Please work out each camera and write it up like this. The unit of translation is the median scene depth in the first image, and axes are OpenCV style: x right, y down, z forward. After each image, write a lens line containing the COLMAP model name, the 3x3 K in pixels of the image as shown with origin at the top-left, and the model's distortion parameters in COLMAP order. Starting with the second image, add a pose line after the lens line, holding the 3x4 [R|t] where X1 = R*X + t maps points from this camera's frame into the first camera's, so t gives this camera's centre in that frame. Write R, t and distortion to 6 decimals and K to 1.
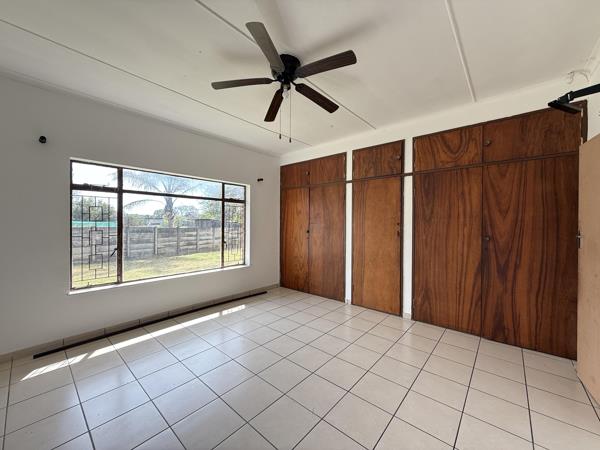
lens RADIAL K [[239.2, 0, 300.0], [0, 239.2, 225.0], [0, 0, 1]] dist [0.008988, 0.000072]
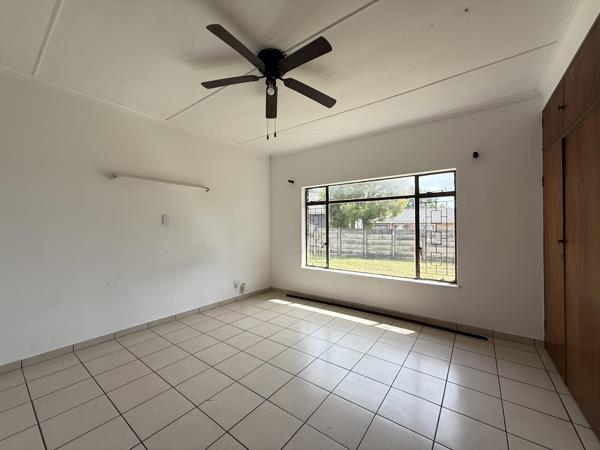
lens RADIAL K [[239.2, 0, 300.0], [0, 239.2, 225.0], [0, 0, 1]] dist [0.008988, 0.000072]
pose [[0.082752, -0.009778, -0.996522, 0.614903], [-0.000059, 0.999952, -0.009816, 0.002684], [0.996570, 0.000871, 0.082748, 0.707415]]
